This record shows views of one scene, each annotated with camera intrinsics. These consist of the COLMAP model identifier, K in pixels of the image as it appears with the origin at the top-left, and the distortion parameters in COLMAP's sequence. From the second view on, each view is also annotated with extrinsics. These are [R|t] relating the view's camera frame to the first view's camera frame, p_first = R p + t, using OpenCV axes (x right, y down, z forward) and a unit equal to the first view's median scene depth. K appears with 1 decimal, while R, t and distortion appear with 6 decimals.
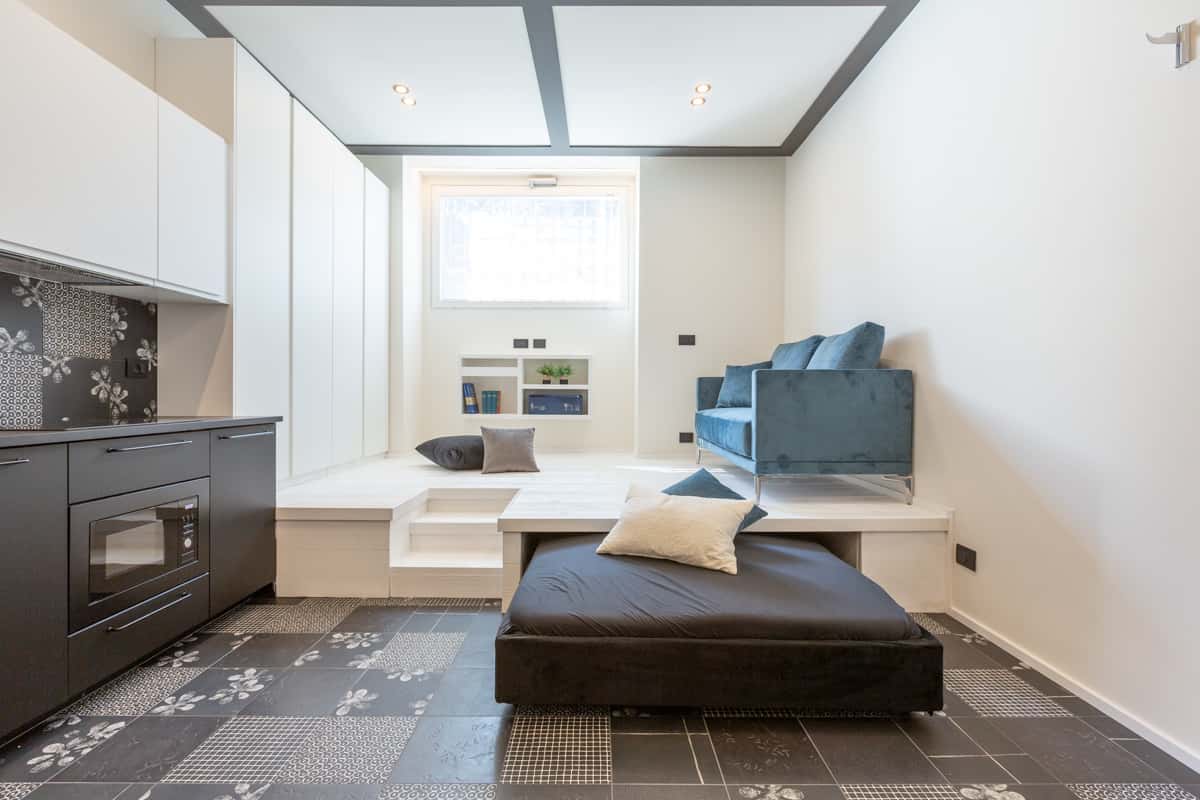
lens RADIAL K [[538.5, 0, 599.4], [0, 538.5, 395.1], [0, 0, 1]] dist [-0.000112, -0.000941]
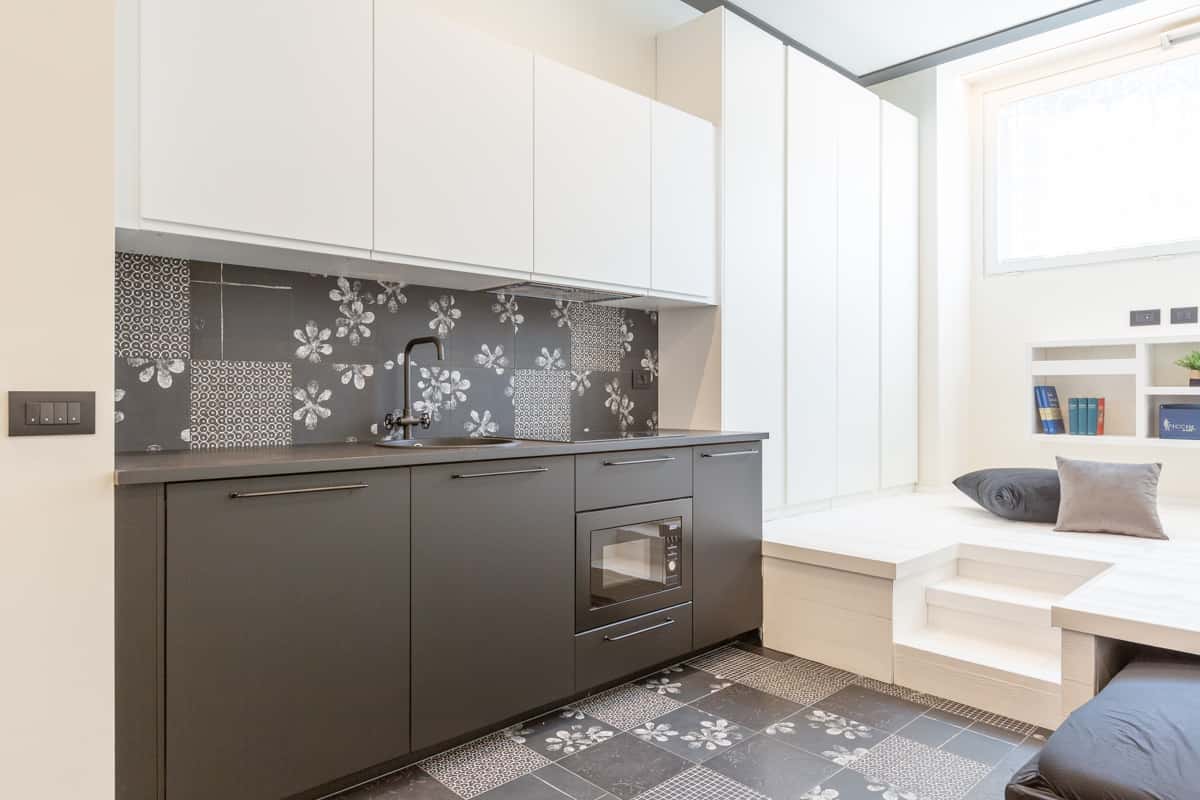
lens RADIAL K [[753.9, 0, 600.3], [0, 753.9, 395.2], [0, 0, 1]] dist [0.001000, -0.007469]
pose [[0.685929, -0.003418, -0.727660, 0.089085], [0.000452, 0.999991, -0.004271, -0.014651], [0.727668, 0.002601, 0.685924, 0.002456]]
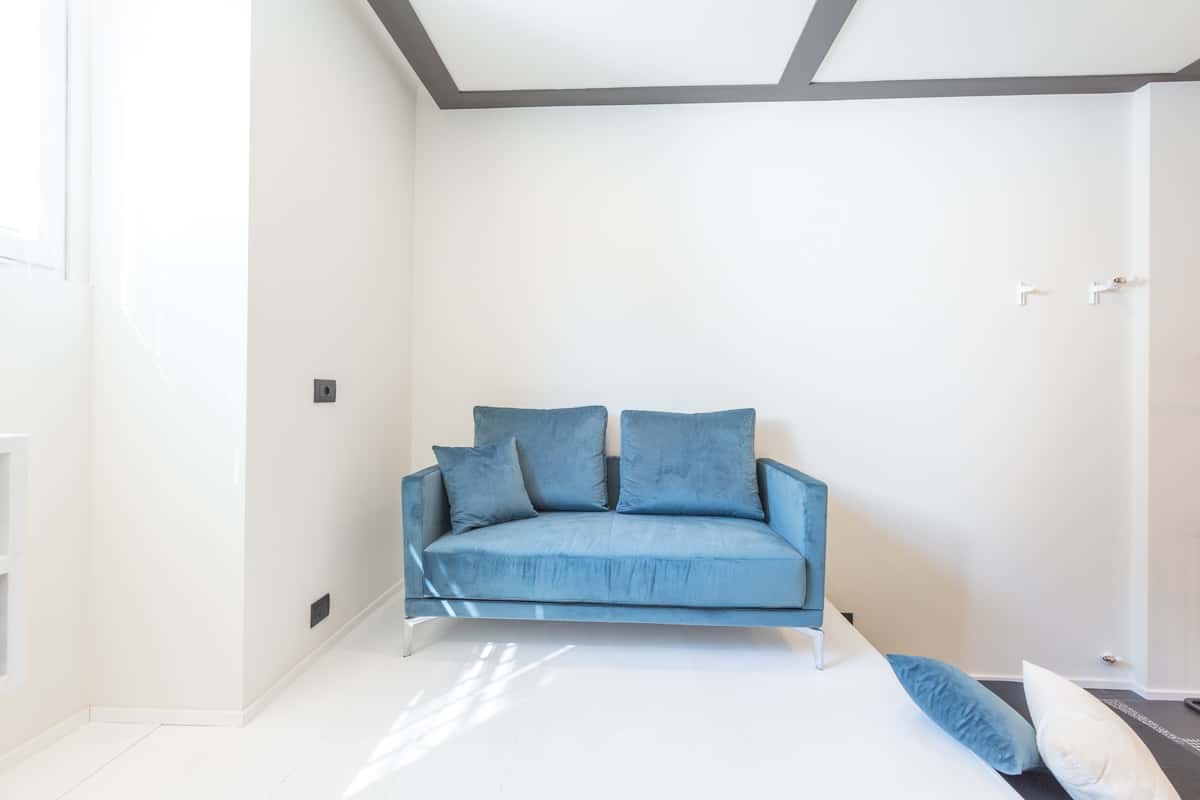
lens RADIAL K [[538.5, 0, 597.9], [0, 538.5, 396.3], [0, 0, 1]] dist [-0.000112, -0.000941]
pose [[0.071943, 0.002346, 0.997406, -0.479958], [0.003332, 0.999991, -0.002592, -0.172870], [-0.997403, 0.003510, 0.071934, 1.338102]]
